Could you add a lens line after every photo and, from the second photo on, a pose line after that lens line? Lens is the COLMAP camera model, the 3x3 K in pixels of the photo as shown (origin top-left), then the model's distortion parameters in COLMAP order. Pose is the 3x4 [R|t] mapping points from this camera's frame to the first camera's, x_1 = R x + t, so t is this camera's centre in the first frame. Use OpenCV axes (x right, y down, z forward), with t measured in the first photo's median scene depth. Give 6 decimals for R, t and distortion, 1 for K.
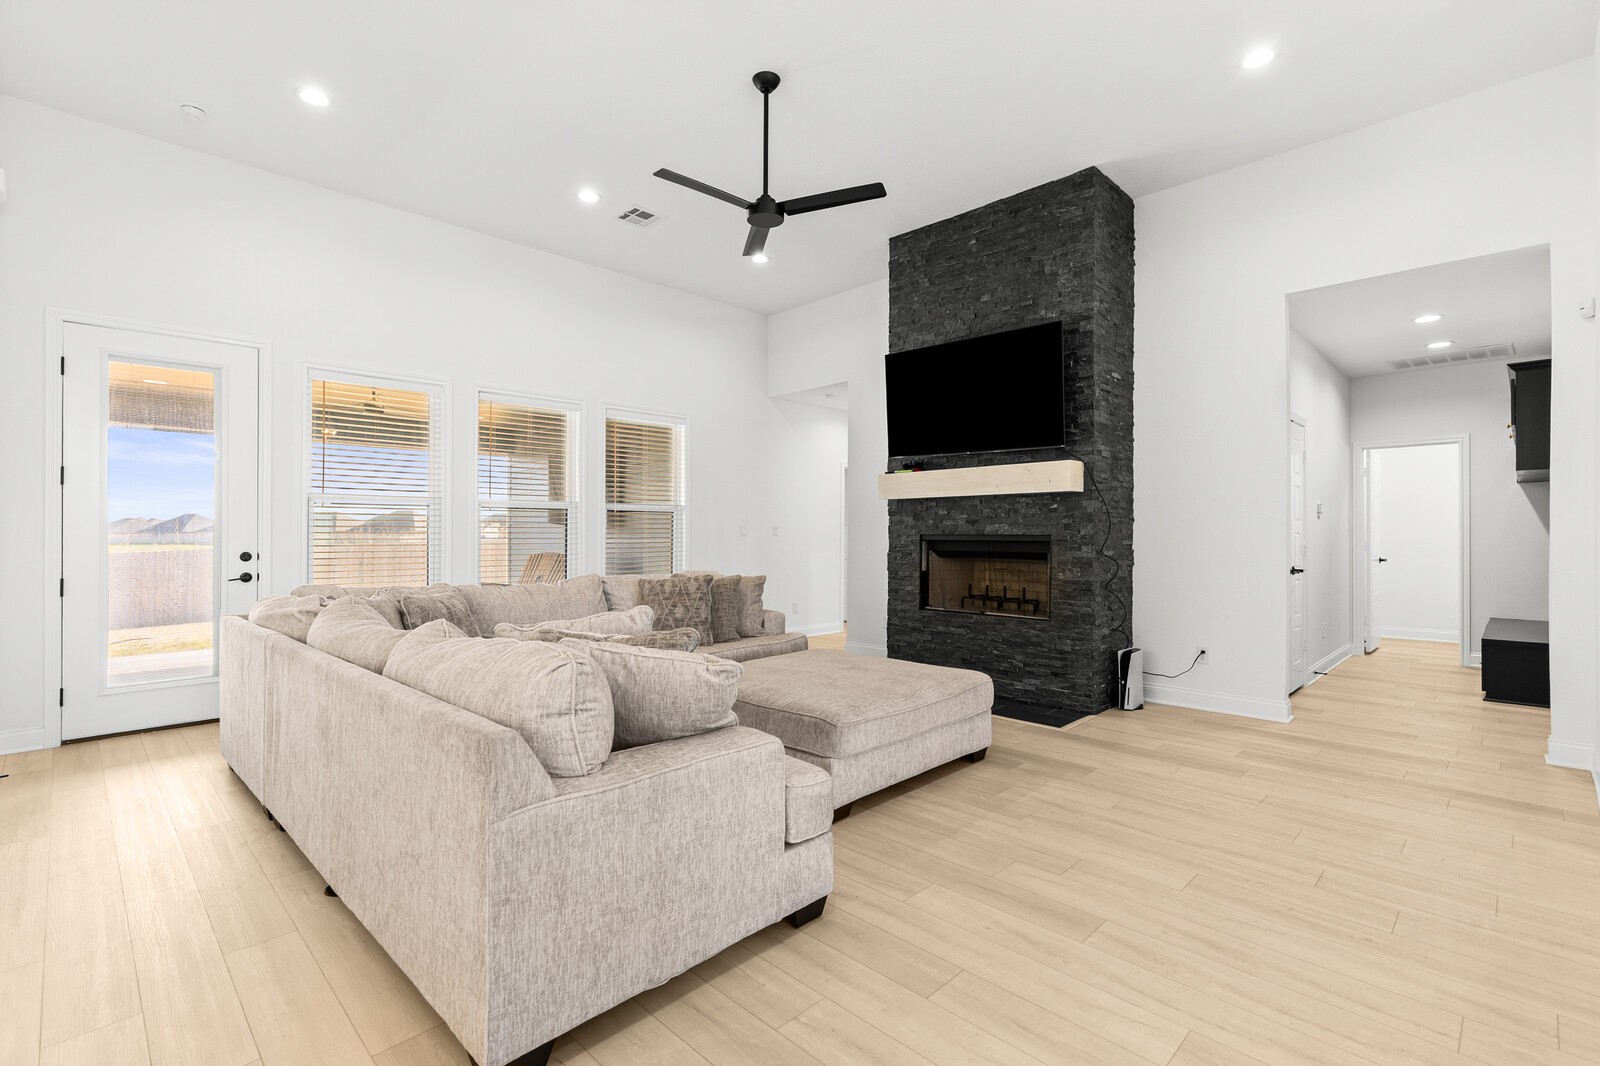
lens RADIAL K [[733.4, 0, 750.7], [0, 733.4, 538.1], [0, 0, 1]] dist [0.000052, 0.000383]
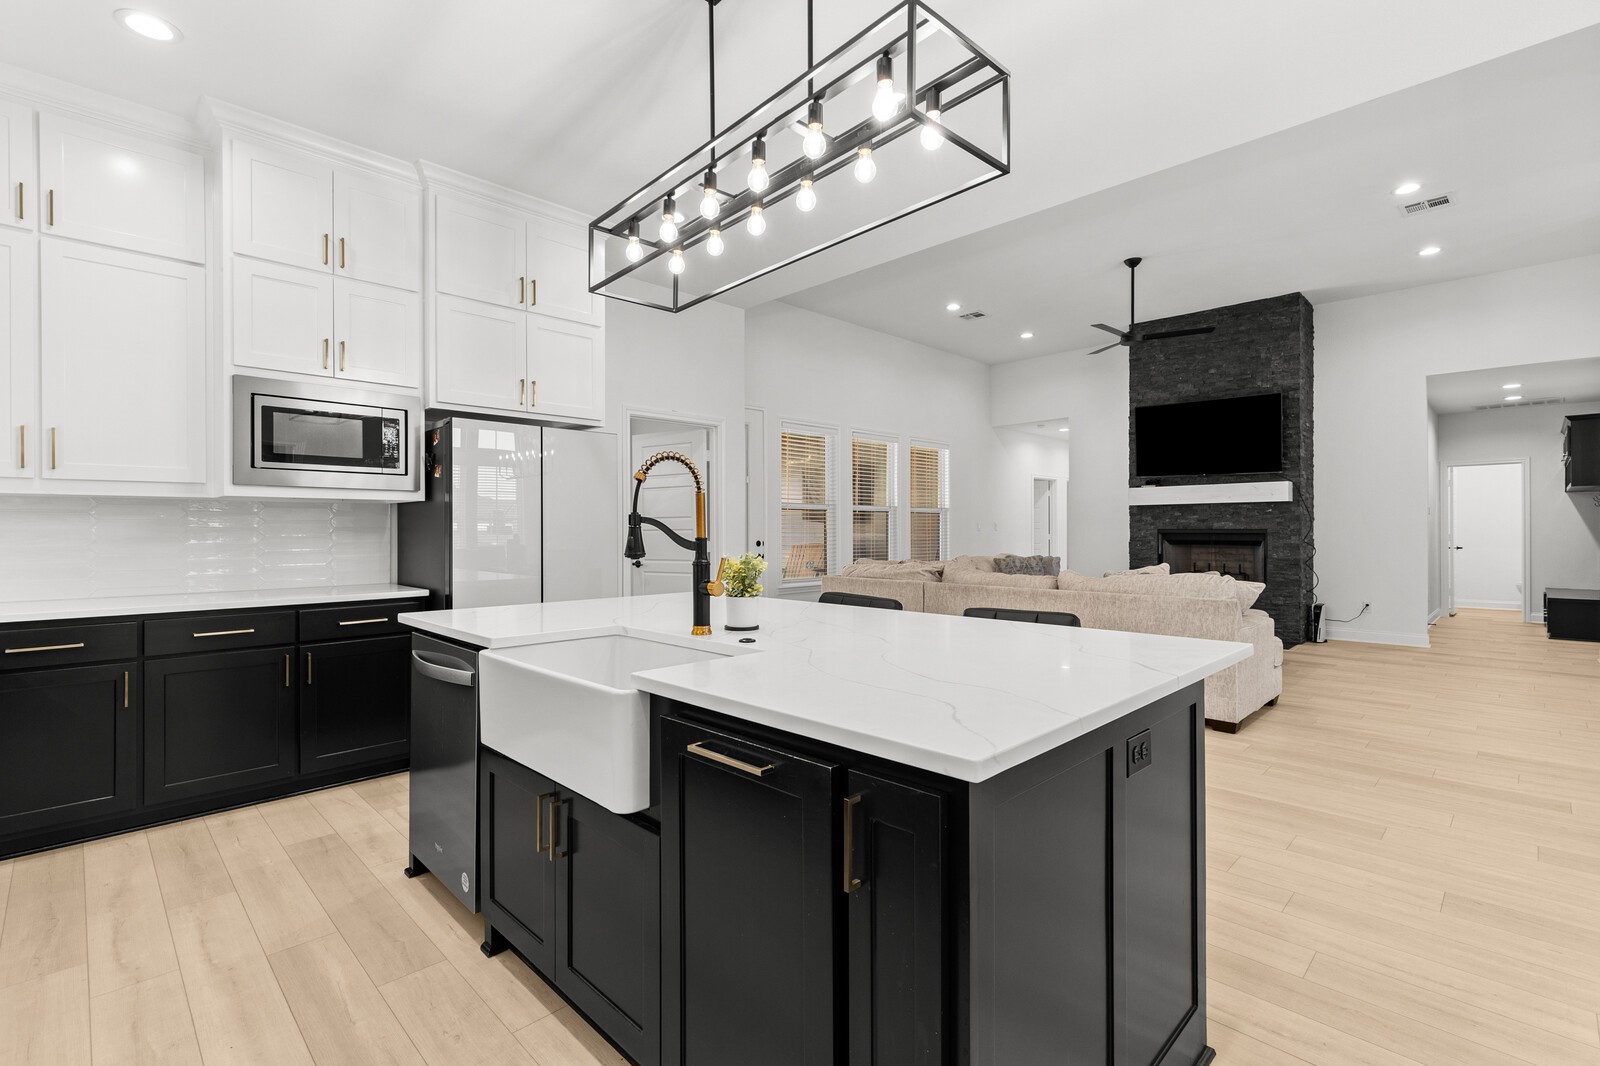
lens RADIAL K [[686.9, 0, 800.0], [0, 686.9, 533.0], [0, 0, 1]] dist [-0.001635, -0.000539]
pose [[0.999935, -0.000935, -0.011397, -0.515439], [0.000932, 1.000000, -0.000236, 0.002889], [0.011397, 0.000226, 0.999935, -0.418225]]
